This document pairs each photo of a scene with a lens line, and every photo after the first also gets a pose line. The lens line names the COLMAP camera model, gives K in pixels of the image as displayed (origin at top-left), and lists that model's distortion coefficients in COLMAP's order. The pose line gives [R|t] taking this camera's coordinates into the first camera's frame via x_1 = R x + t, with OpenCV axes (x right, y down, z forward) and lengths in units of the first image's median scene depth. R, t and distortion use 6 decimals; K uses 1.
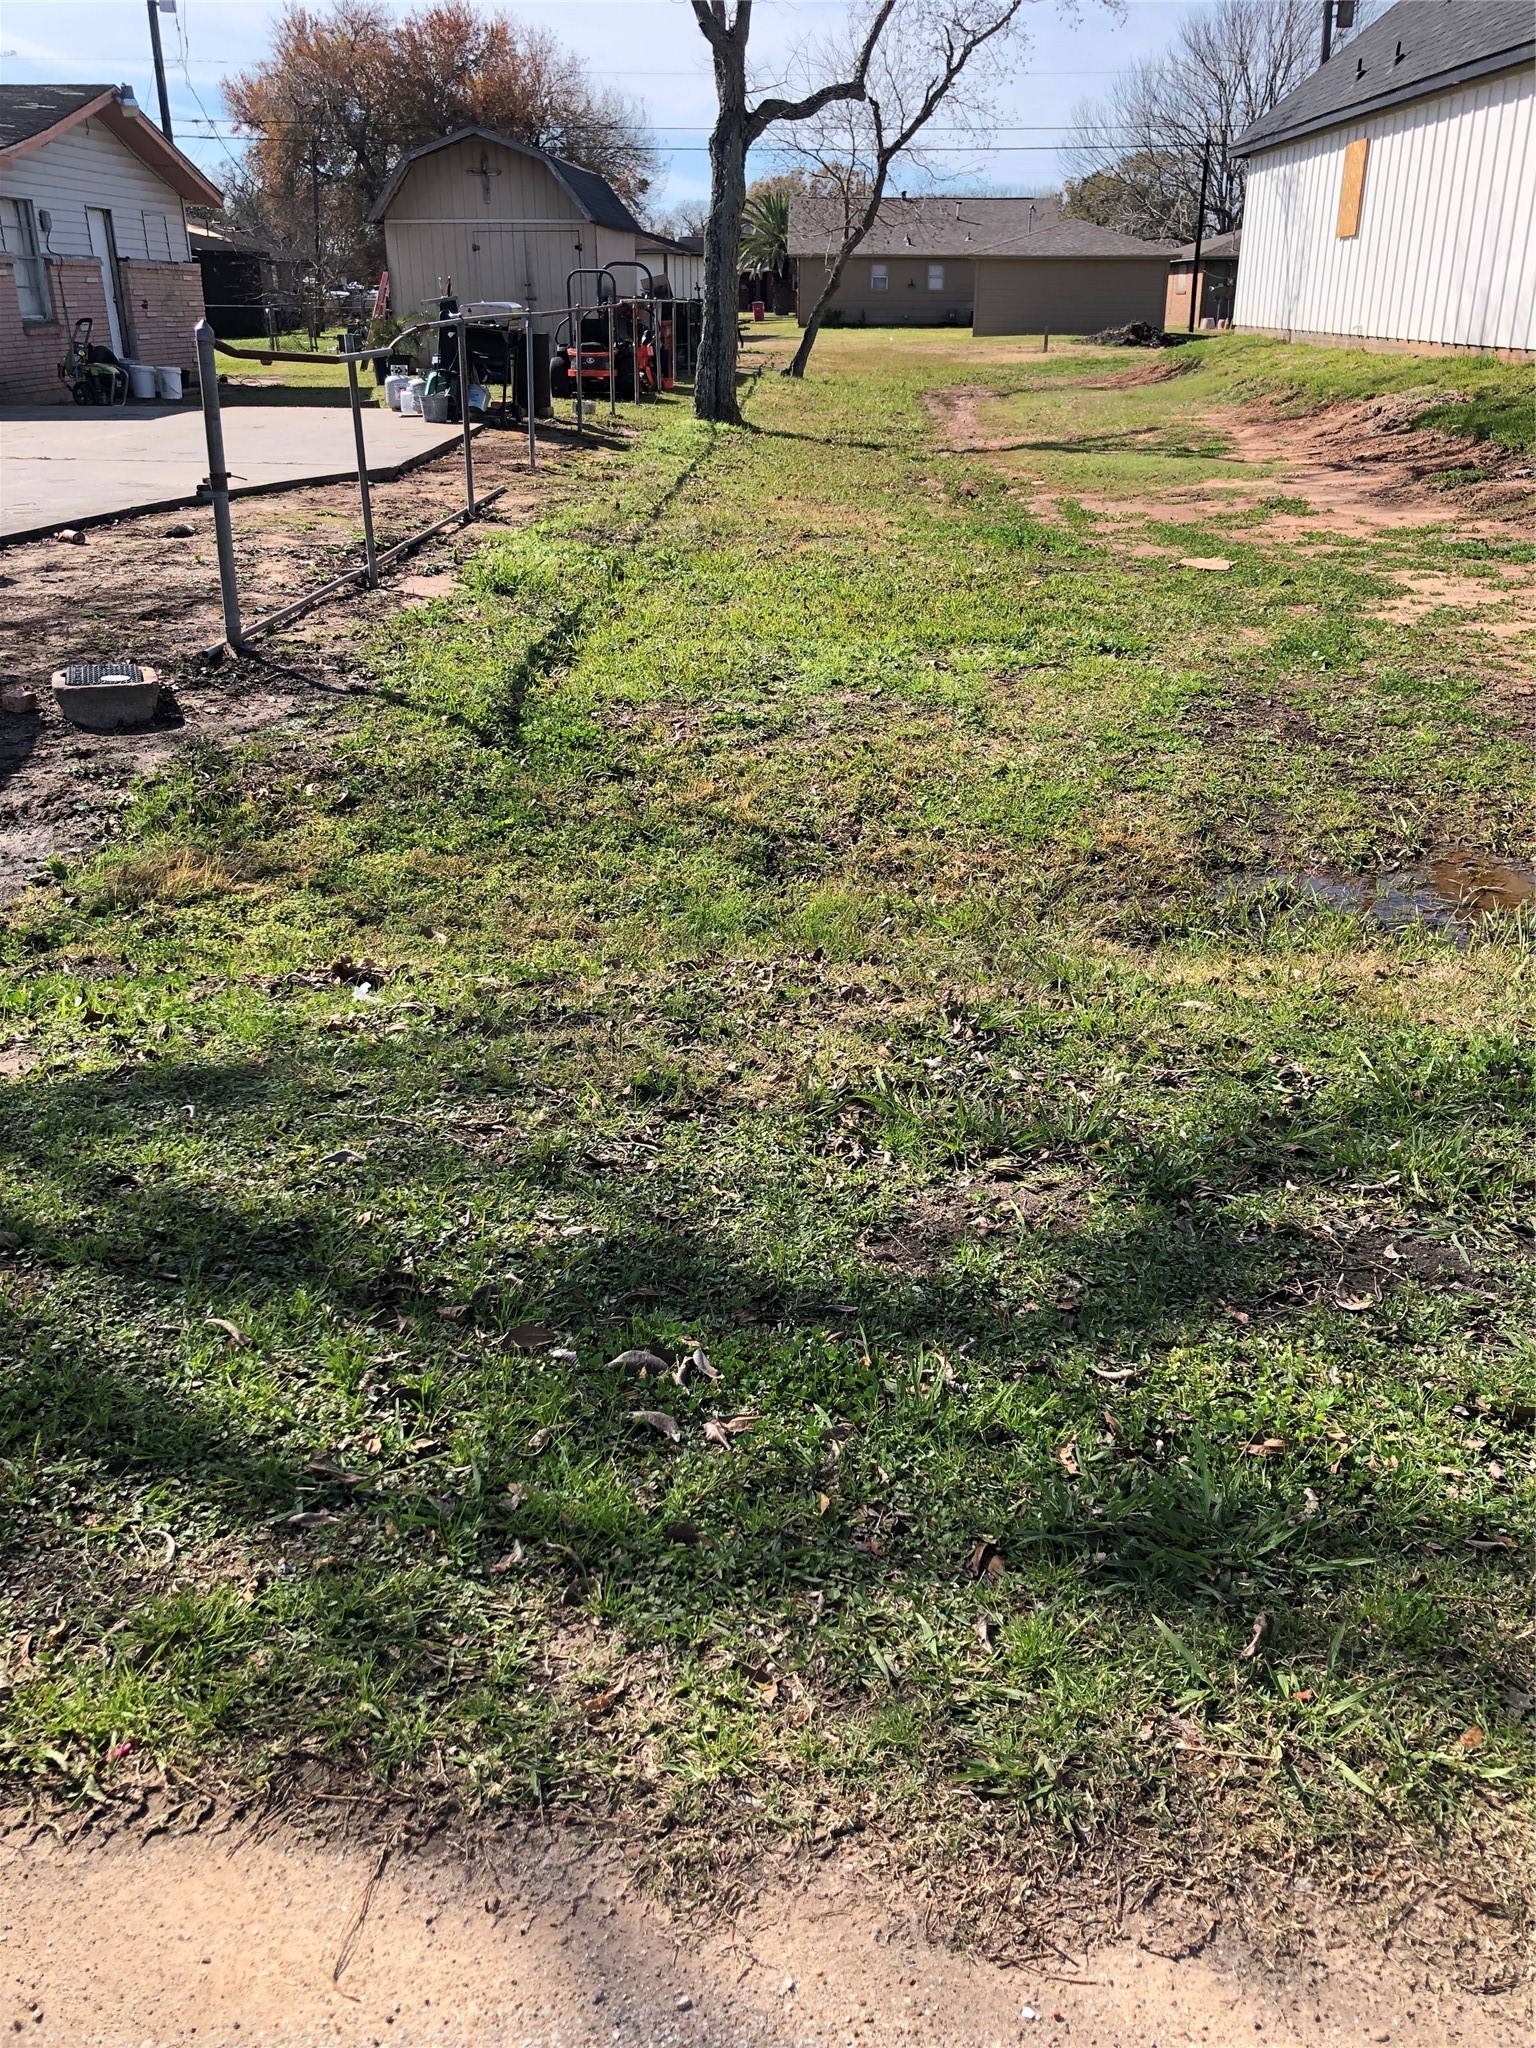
lens RADIAL K [[1702.3, 0, 768.0], [0, 1702.3, 1024.0], [0, 0, 1]] dist [-0.031895, 0.067388]
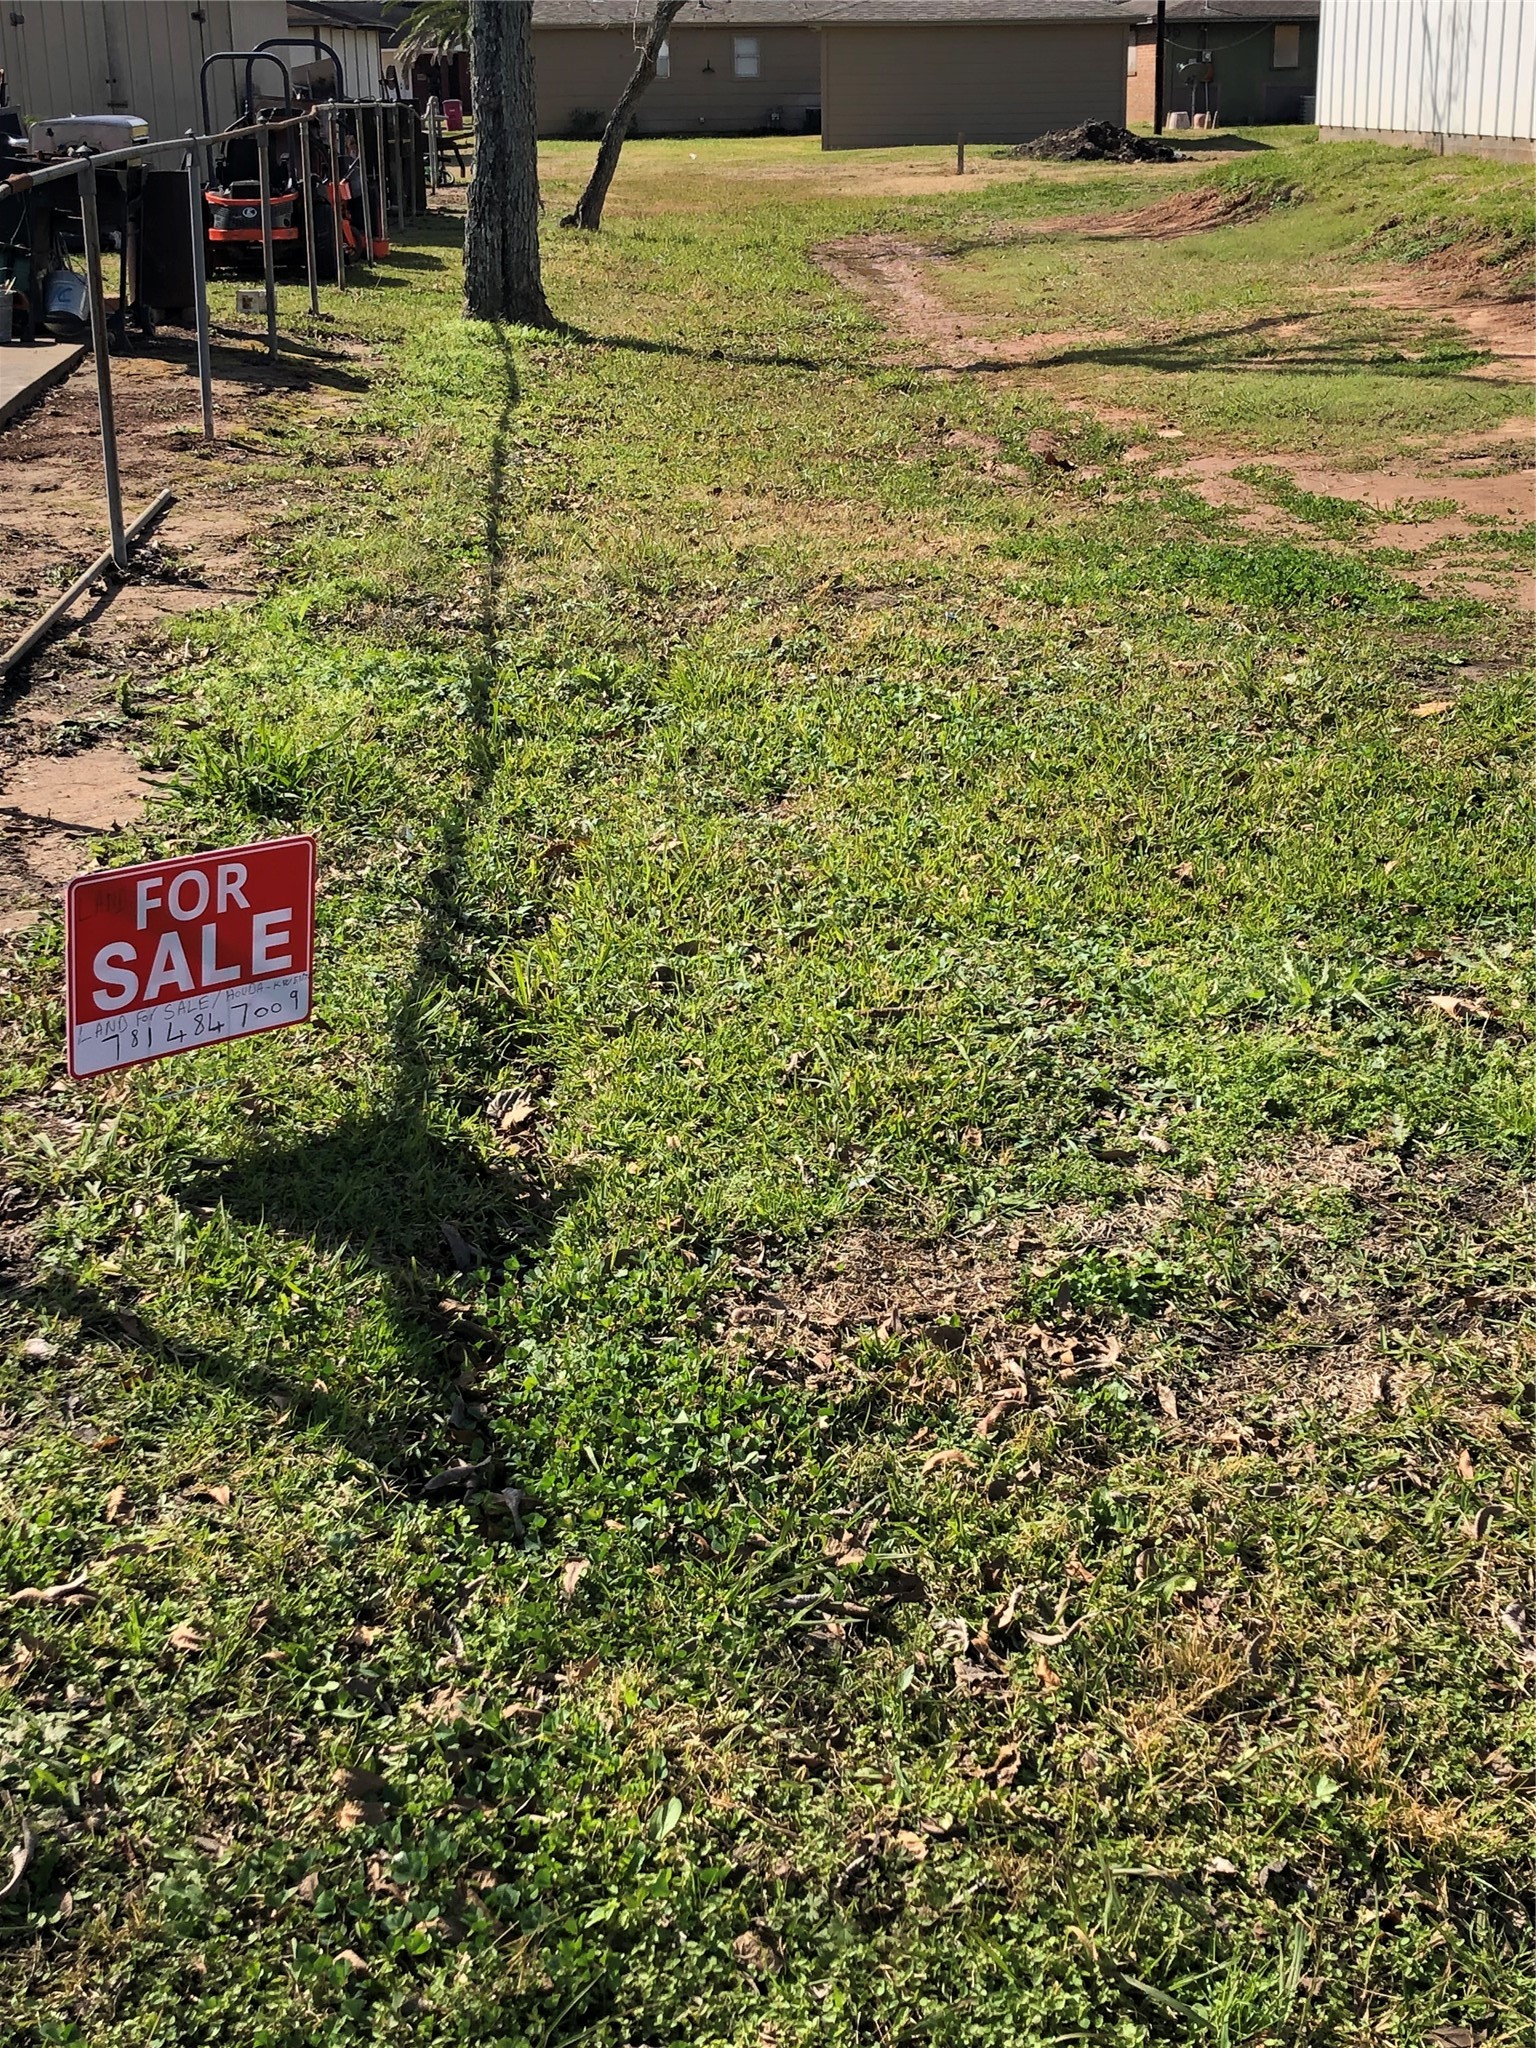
lens RADIAL K [[2633.9, 0, 768.0], [0, 2633.9, 1024.0], [0, 0, 1]] dist [0.110832, -0.347274]
pose [[0.993050, -0.053834, 0.104663, -0.048104], [0.060627, 0.996180, -0.062840, -0.070091], [-0.100880, 0.068749, 0.992520, 0.156547]]
